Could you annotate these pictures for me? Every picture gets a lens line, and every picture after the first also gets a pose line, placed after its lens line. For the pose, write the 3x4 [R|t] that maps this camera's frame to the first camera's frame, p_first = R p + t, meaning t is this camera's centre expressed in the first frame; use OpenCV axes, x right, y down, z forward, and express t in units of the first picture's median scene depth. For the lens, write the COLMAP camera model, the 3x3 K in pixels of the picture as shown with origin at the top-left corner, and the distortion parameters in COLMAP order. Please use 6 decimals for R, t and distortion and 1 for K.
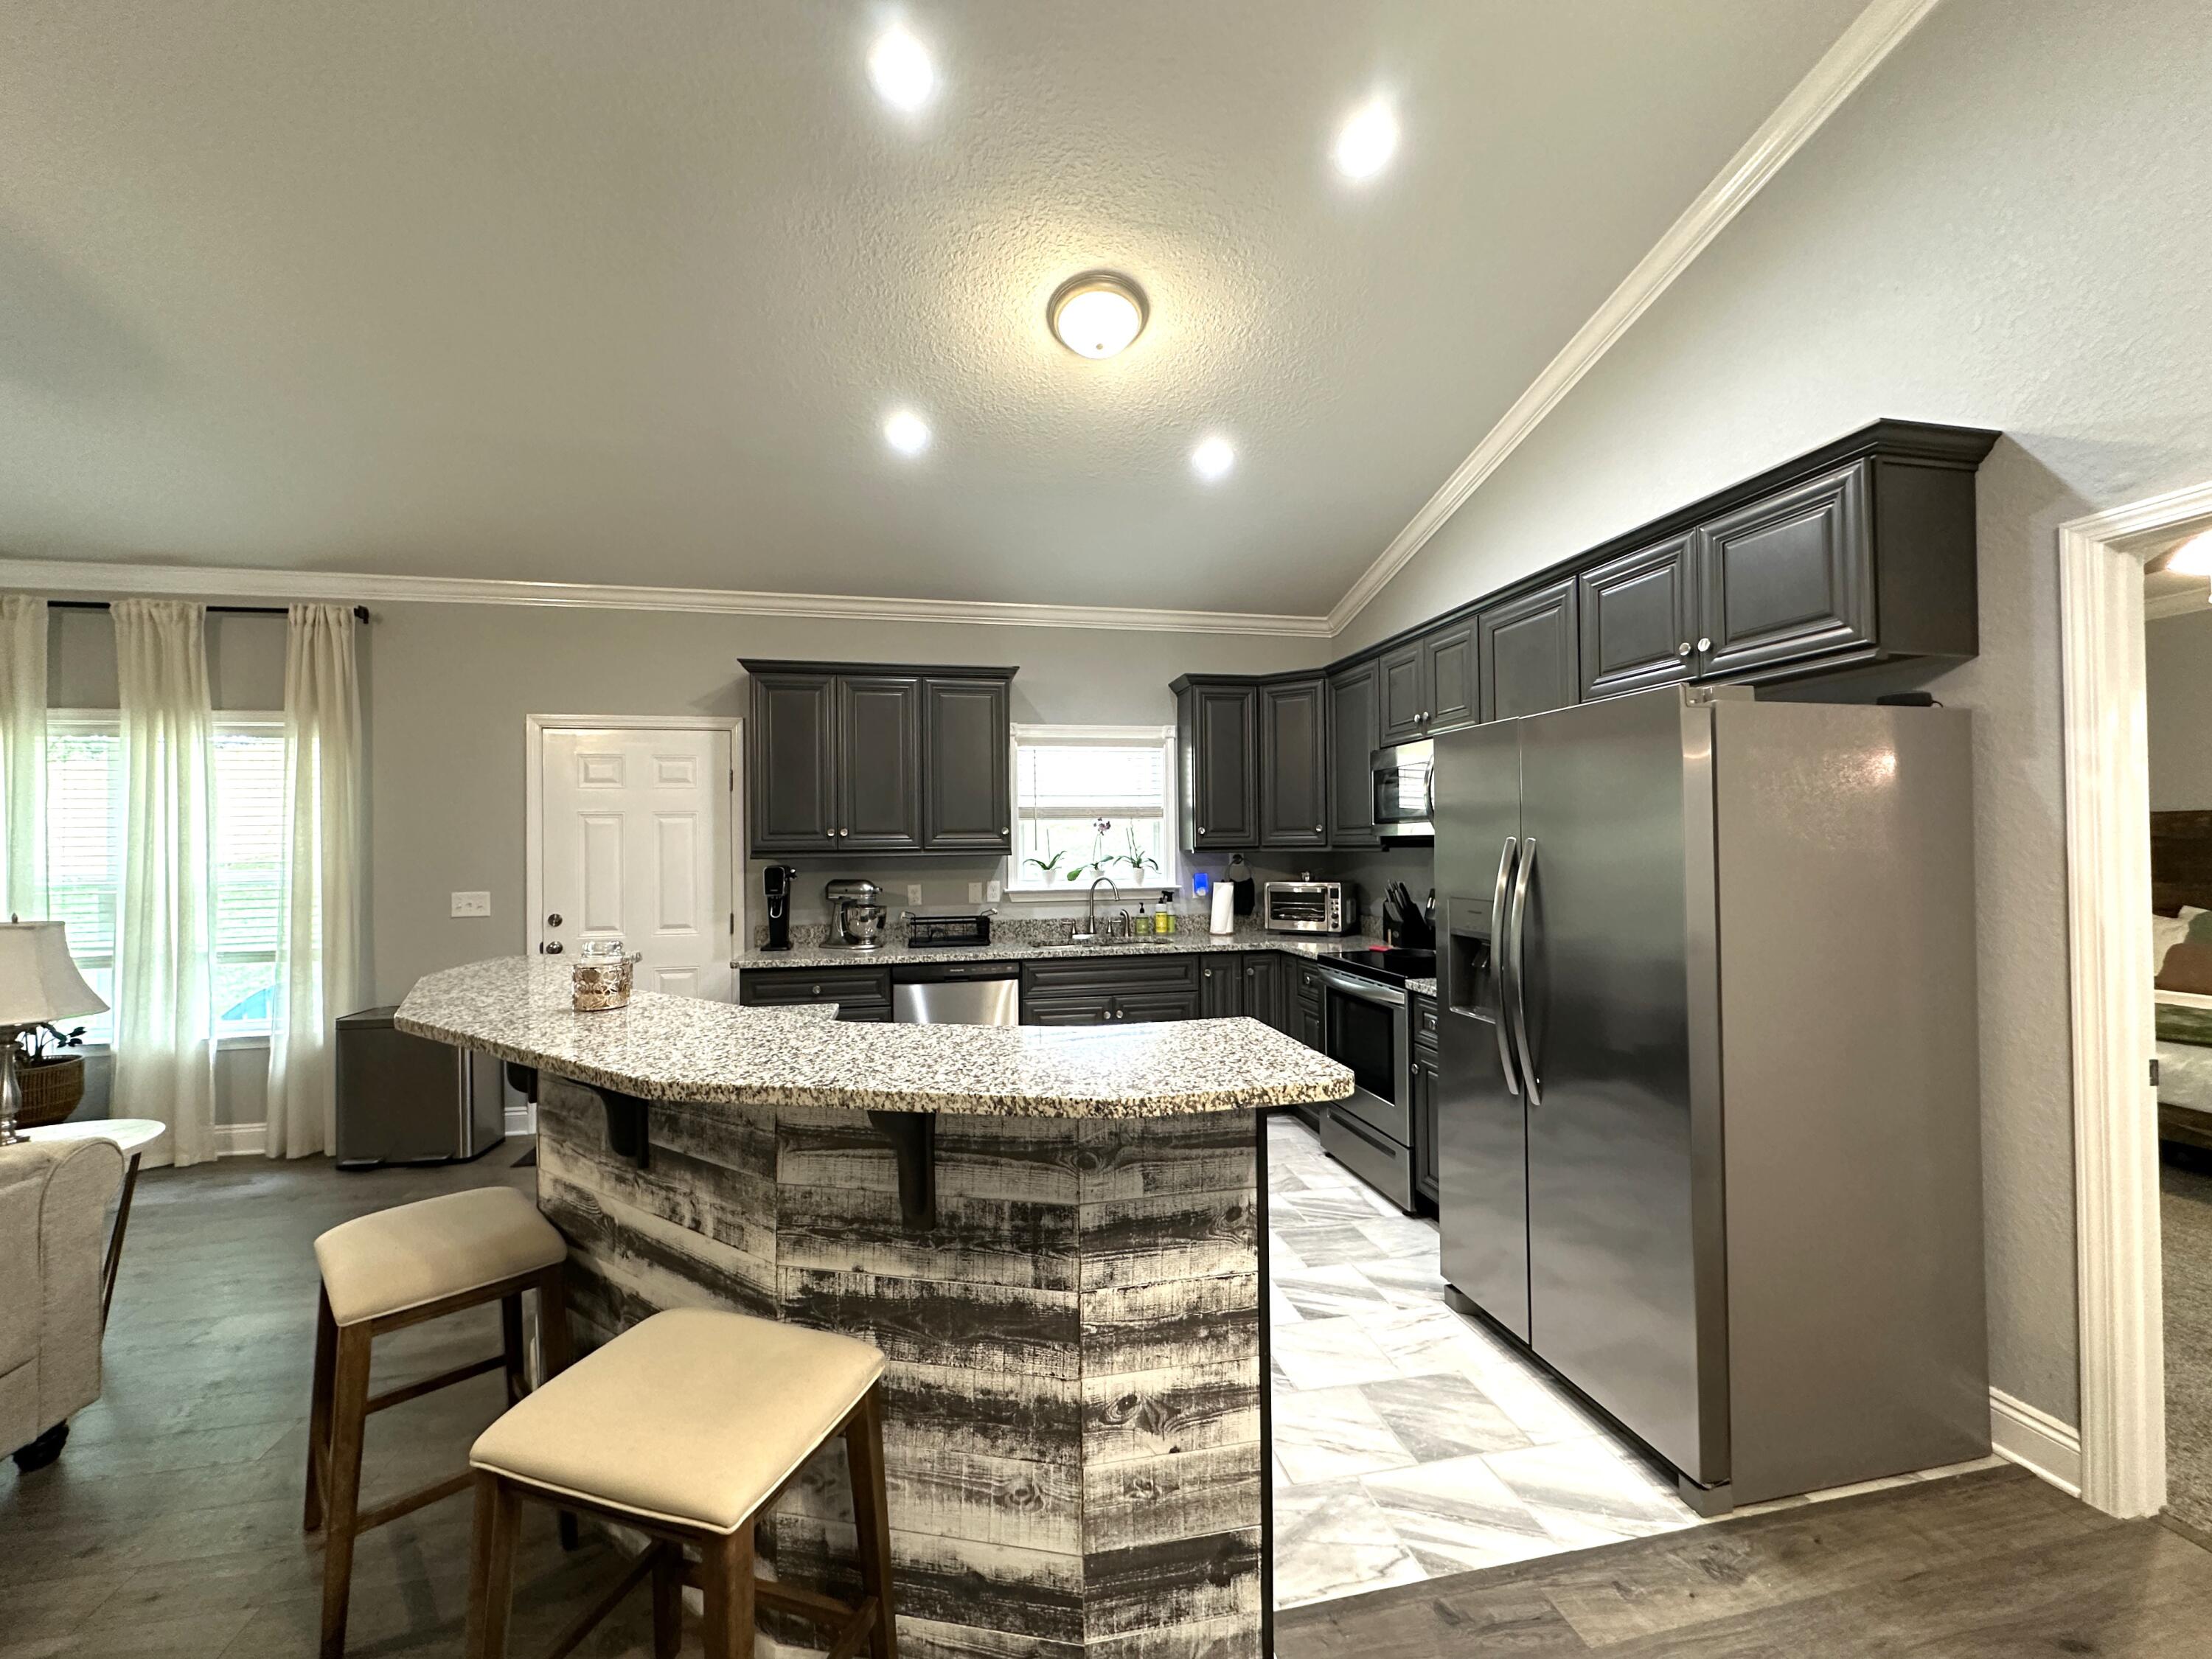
lens RADIAL K [[881.6, 0, 1103.5], [0, 881.6, 834.0], [0, 0, 1]] dist [-0.001042, 0.000042]
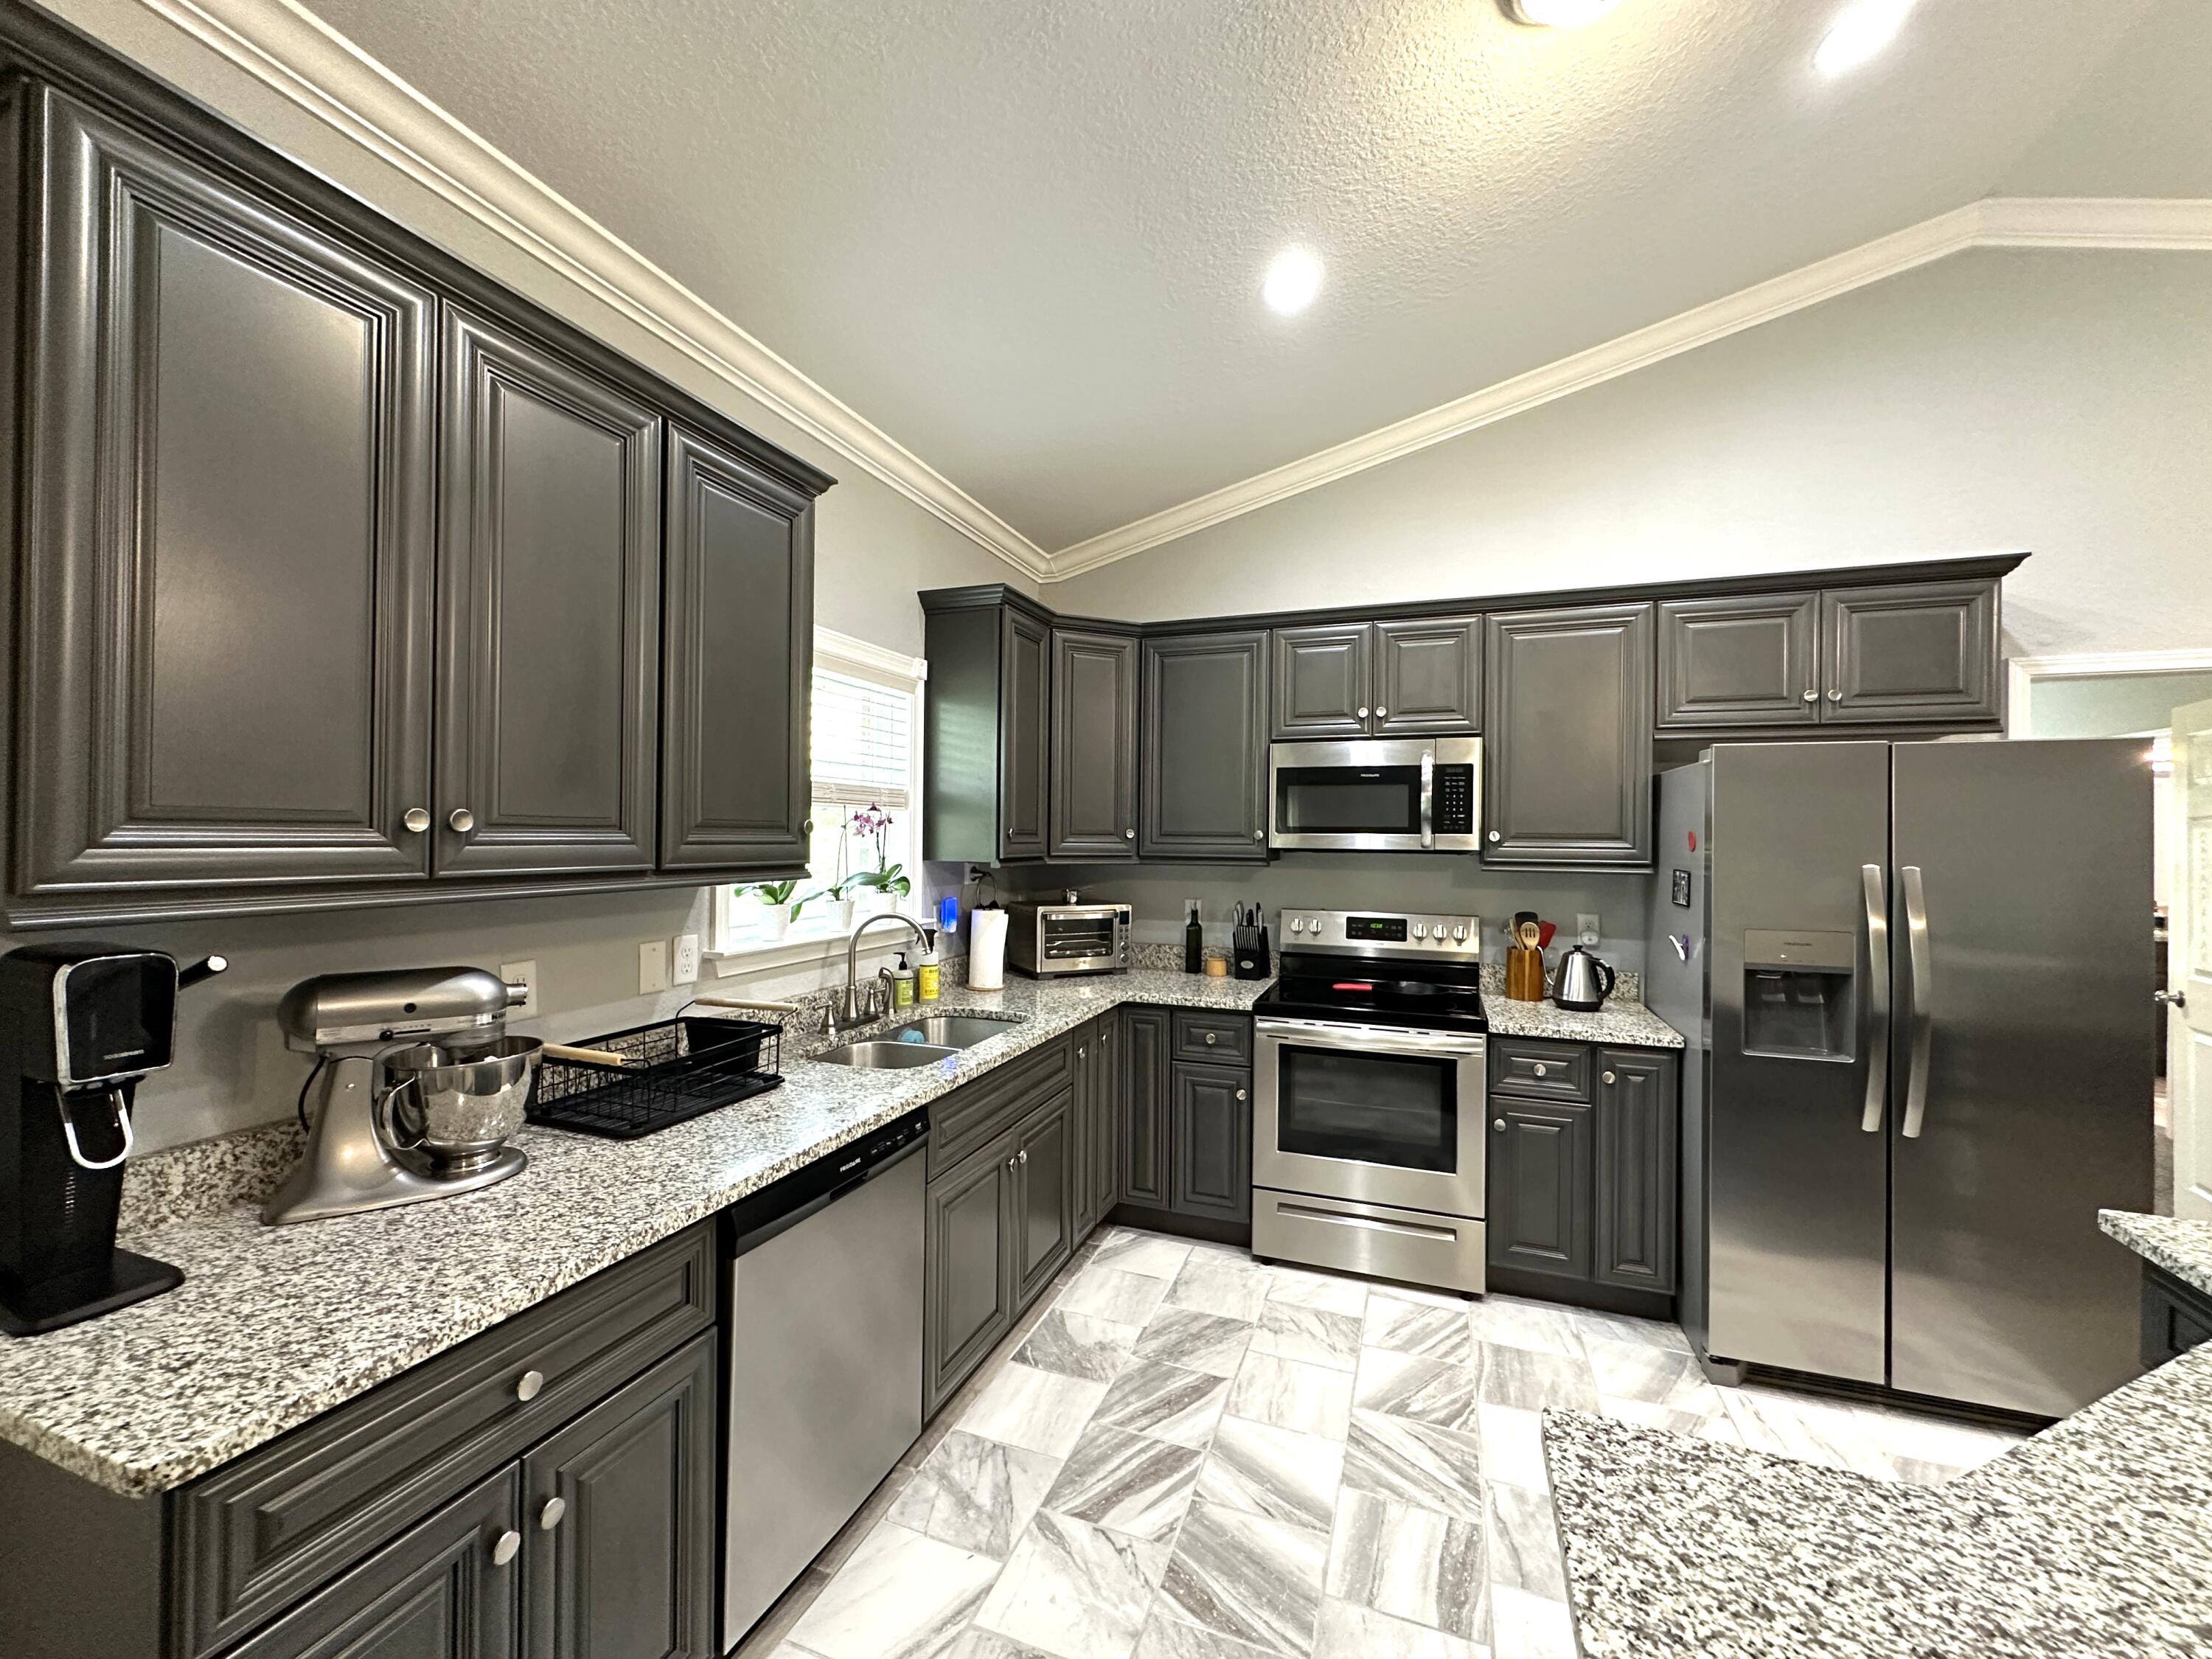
lens RADIAL K [[884.2, 0, 1103.8], [0, 884.2, 831.6], [0, 0, 1]] dist [-0.001646, 0.000142]
pose [[0.531779, 0.021265, 0.846616, -0.463885], [-0.026696, 0.999609, -0.008340, -0.001199], [-0.846462, -0.018166, 0.532139, 0.692945]]
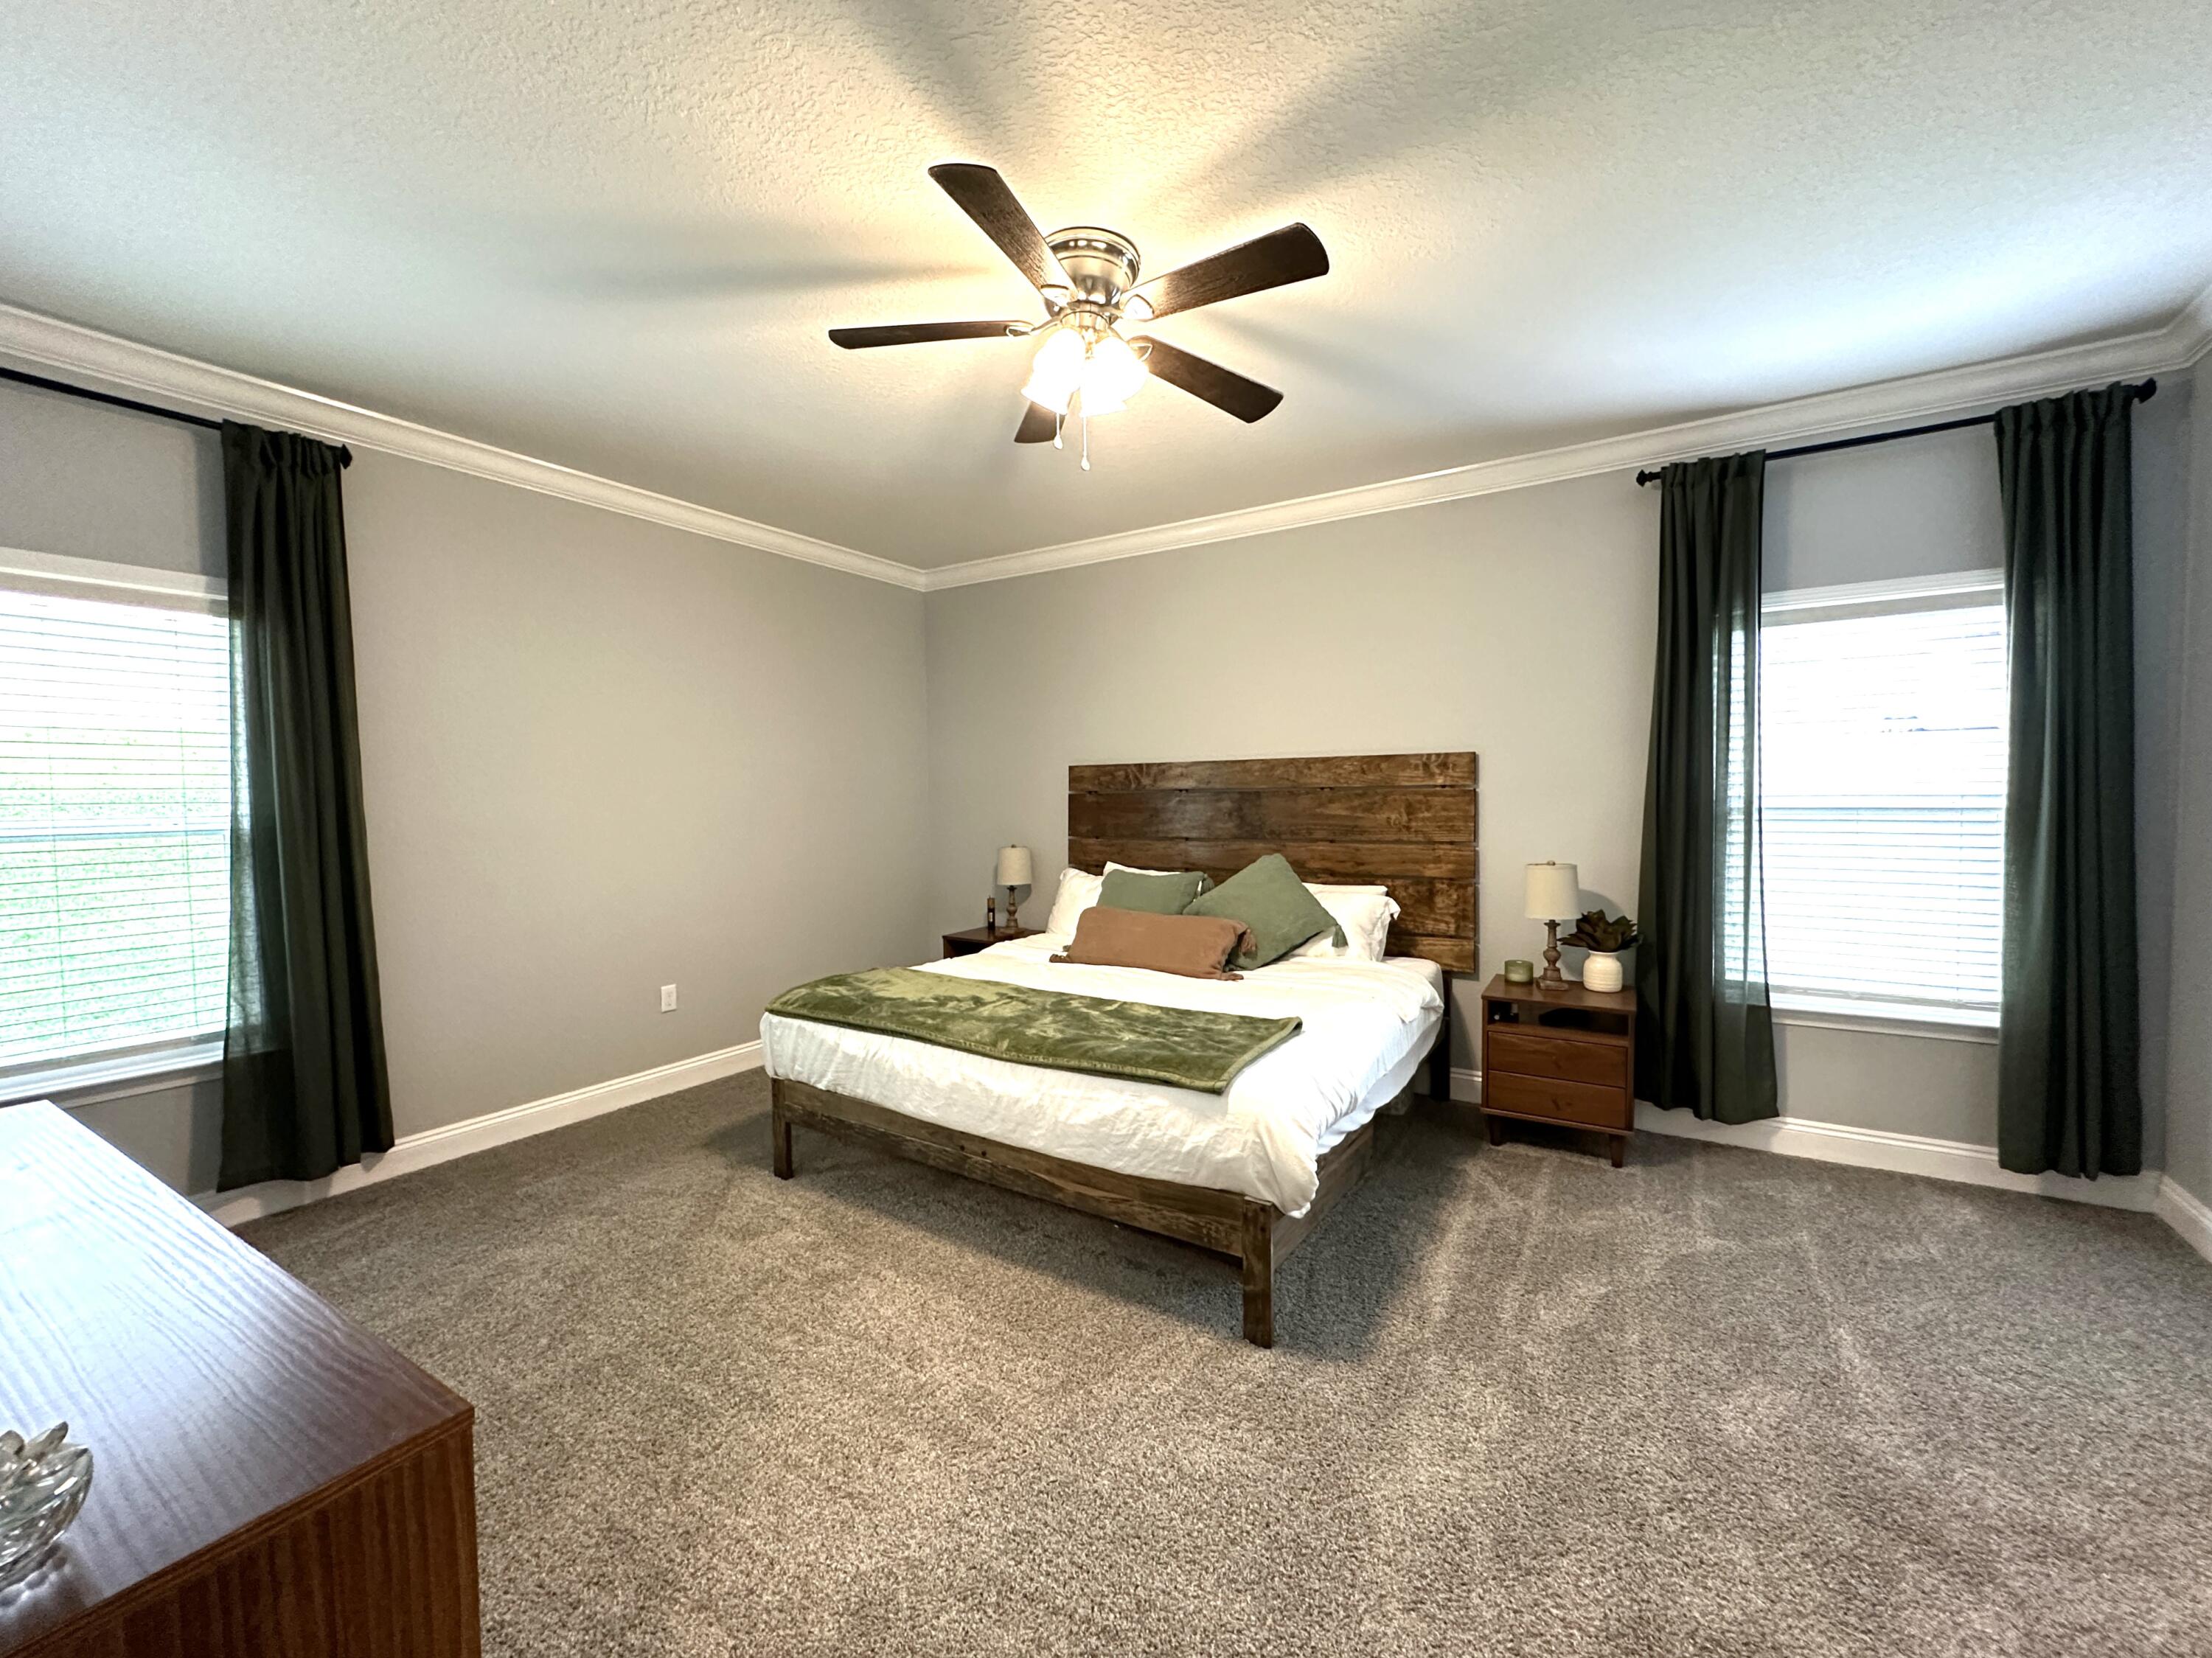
lens RADIAL K [[905.3, 0, 1102.5], [0, 905.3, 829.8], [0, 0, 1]] dist [-0.001282, -0.000218]
pose [[0.694329, -0.022440, 0.719307, 0.600633], [-0.007098, 0.999252, 0.038026, 0.009845], [-0.719622, -0.031508, 0.693650, 0.368410]]
